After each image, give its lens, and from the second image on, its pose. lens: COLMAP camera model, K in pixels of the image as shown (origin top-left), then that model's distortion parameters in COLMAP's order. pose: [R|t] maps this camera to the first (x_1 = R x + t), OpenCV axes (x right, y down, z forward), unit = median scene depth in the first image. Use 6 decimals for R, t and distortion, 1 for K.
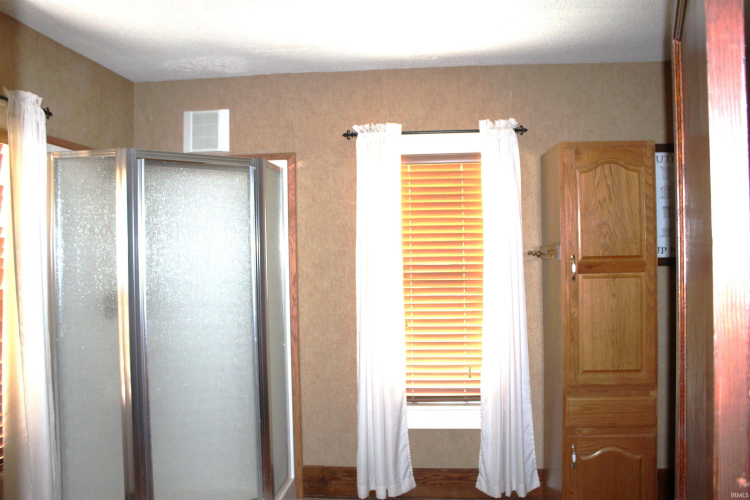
lens RADIAL K [[627.6, 0, 374.6], [0, 627.6, 251.1], [0, 0, 1]] dist [-0.154180, 0.130604]
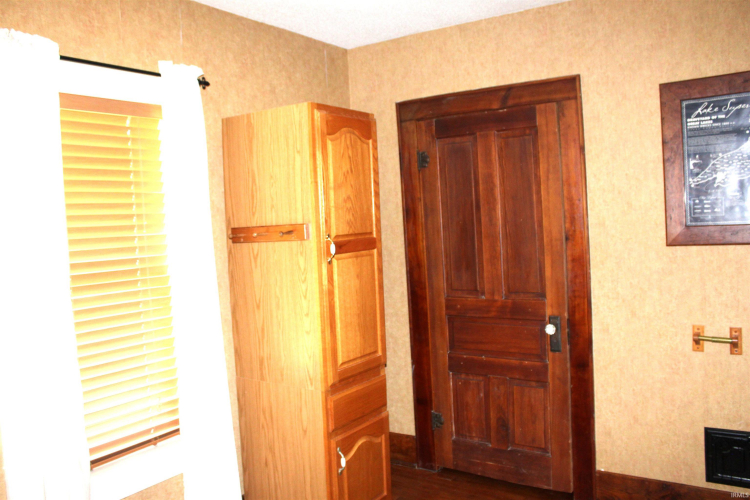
lens RADIAL K [[627.6, 0, 374.6], [0, 627.6, 247.2], [0, 0, 1]] dist [-0.154180, 0.130604]
pose [[0.487935, -0.048753, 0.871518, -0.416126], [0.048073, 0.998425, 0.028938, 0.002613], [-0.871555, 0.027777, 0.489510, 0.510612]]
